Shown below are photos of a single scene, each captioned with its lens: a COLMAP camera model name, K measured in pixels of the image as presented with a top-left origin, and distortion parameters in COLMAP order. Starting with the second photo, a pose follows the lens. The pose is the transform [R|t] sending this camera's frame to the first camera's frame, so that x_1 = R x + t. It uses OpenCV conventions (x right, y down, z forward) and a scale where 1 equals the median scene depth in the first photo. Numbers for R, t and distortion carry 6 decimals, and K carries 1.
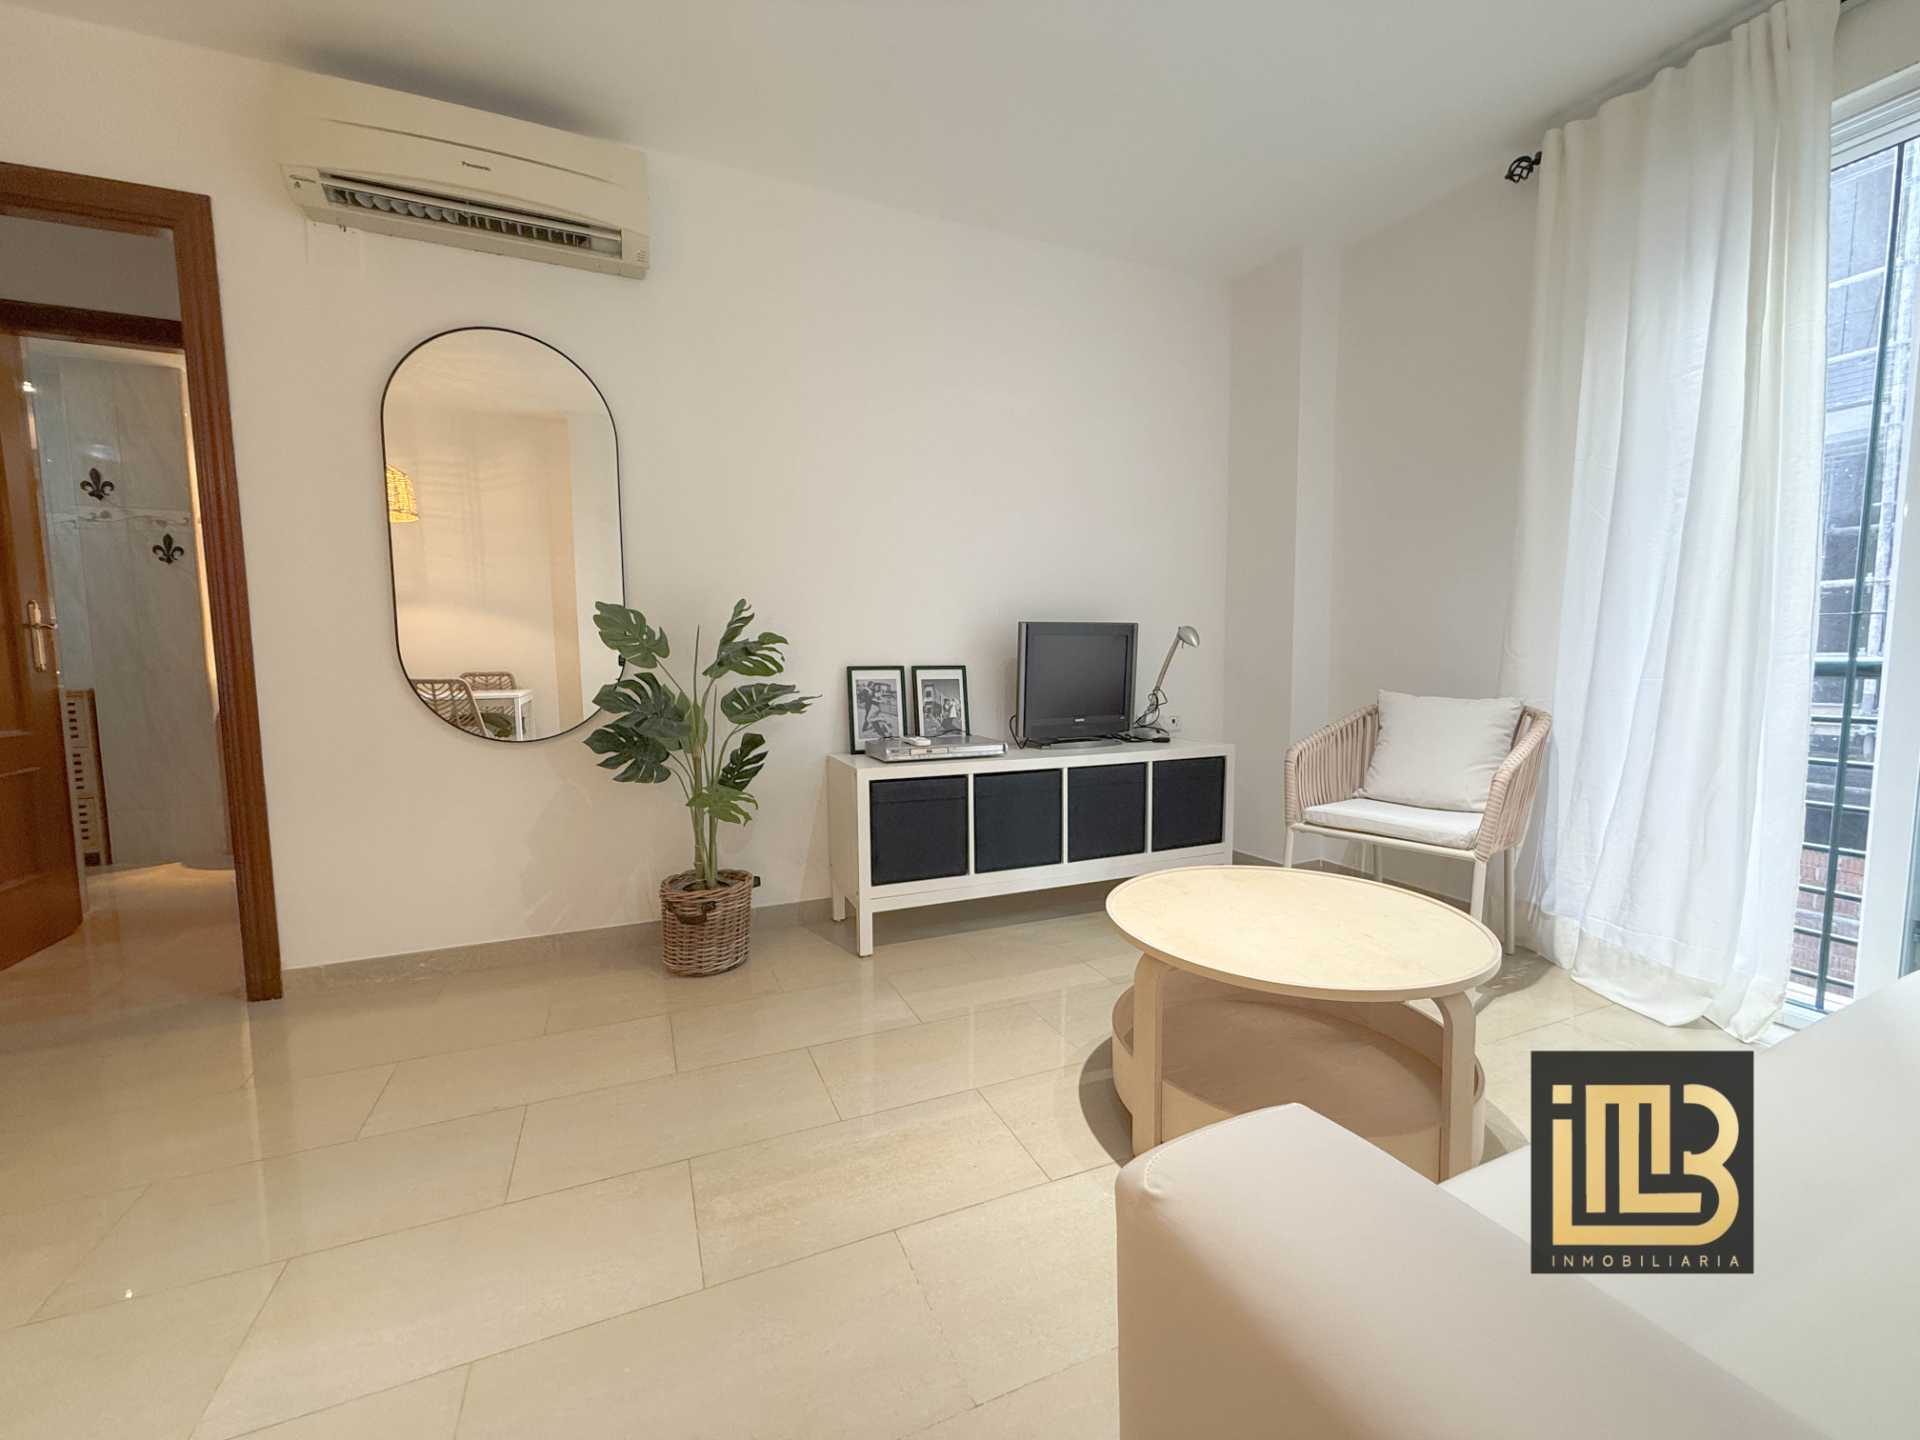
lens RADIAL K [[767.0, 0, 957.2], [0, 767.0, 721.5], [0, 0, 1]] dist [-0.000805, 0.000505]
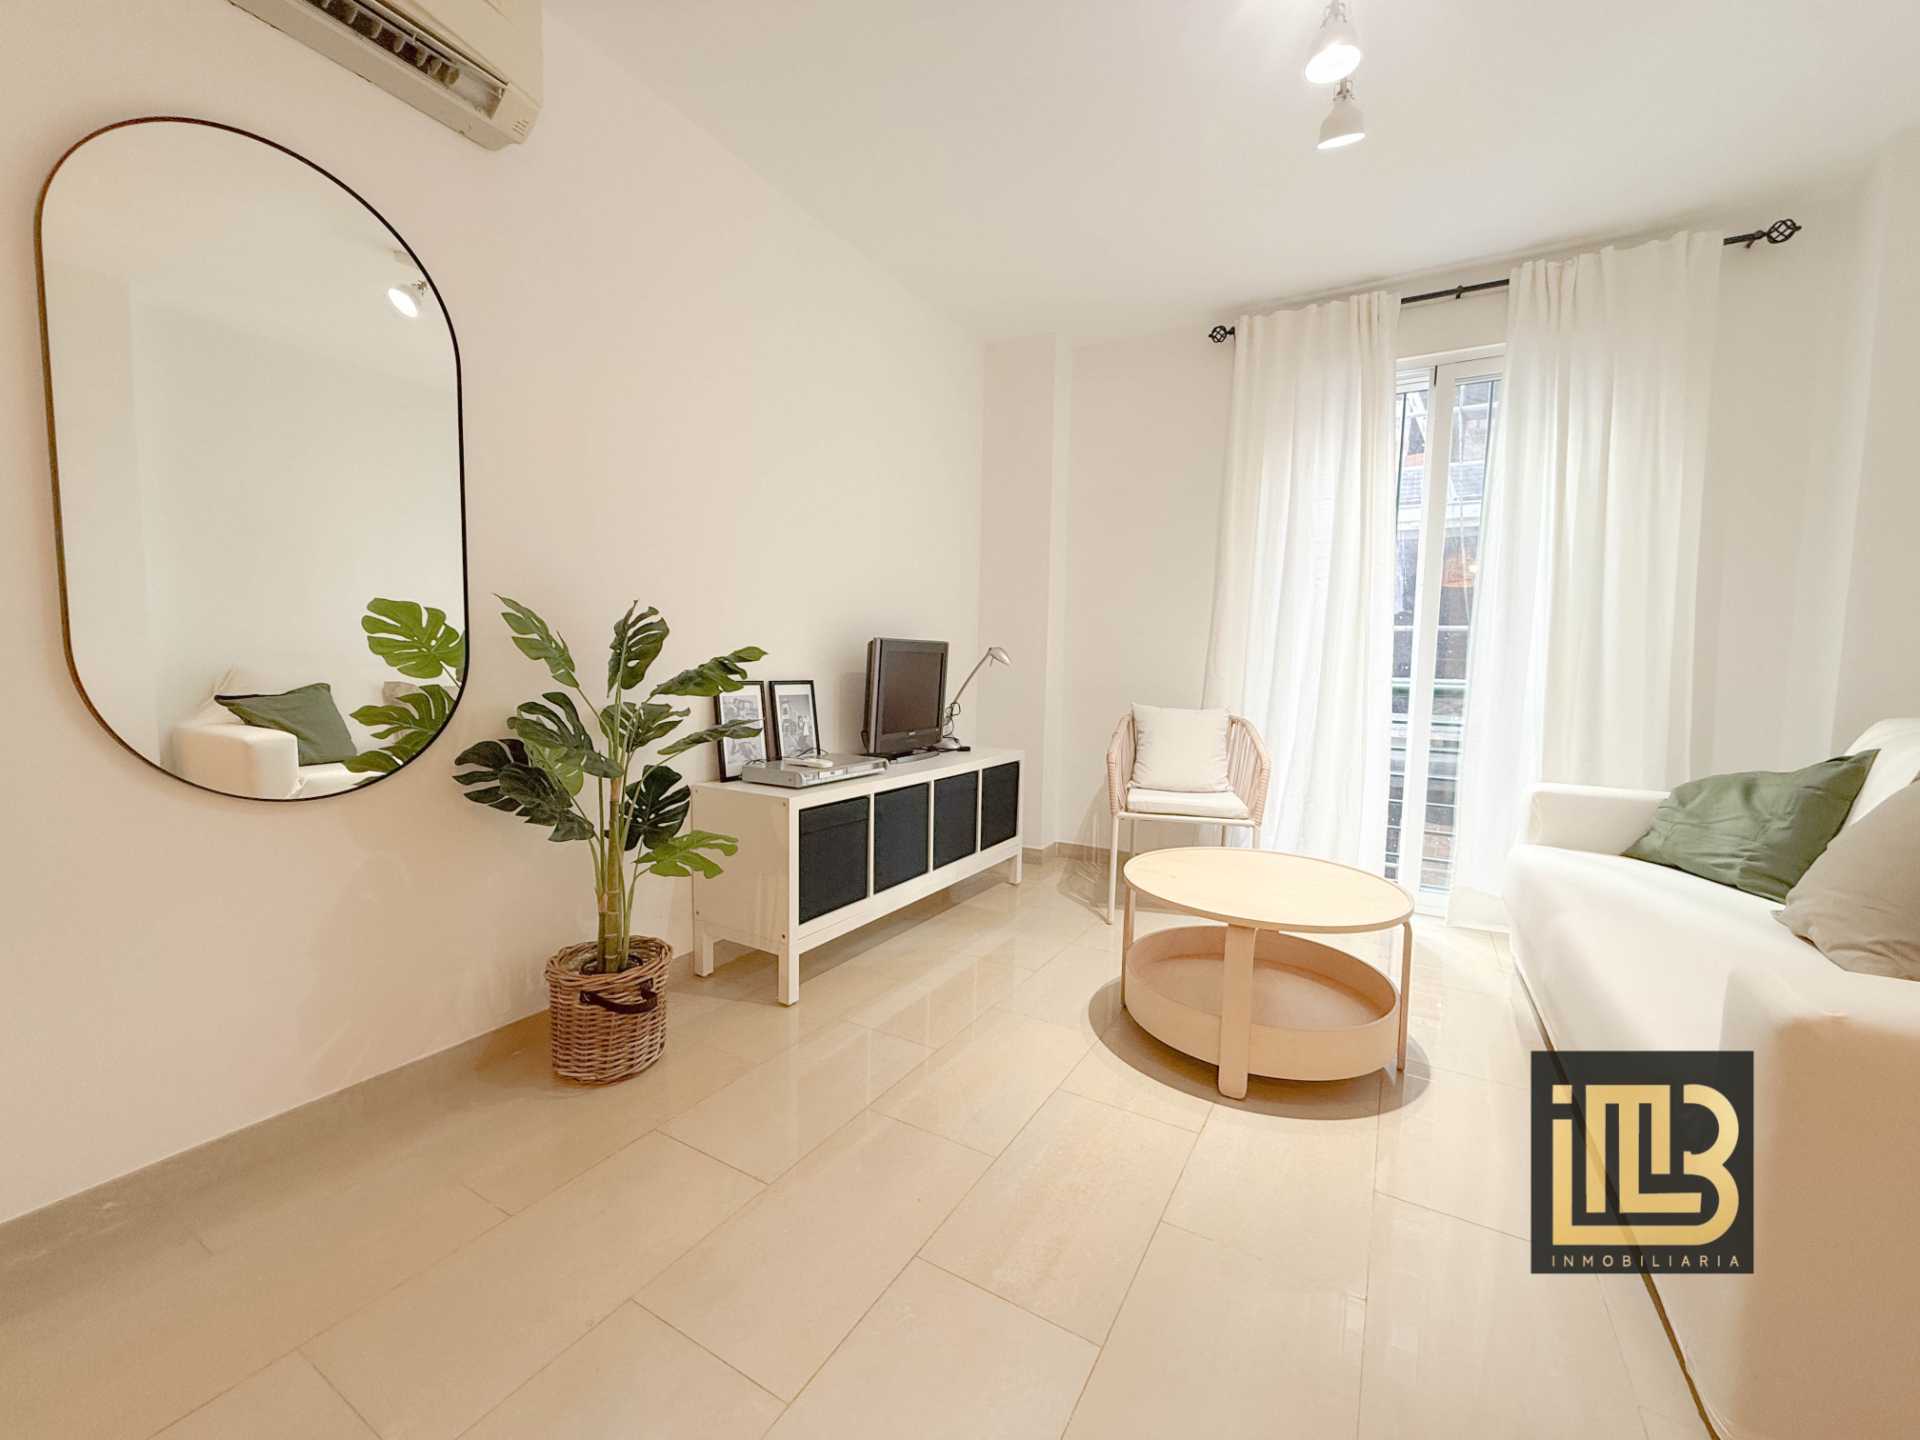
lens RADIAL K [[767.0, 0, 957.2], [0, 767.0, 721.5], [0, 0, 1]] dist [-0.000805, 0.000505]
pose [[0.804572, -0.023508, 0.593390, -0.471476], [0.024541, 0.999679, 0.006328, -0.026865], [-0.593348, 0.009471, 0.804890, 0.146951]]
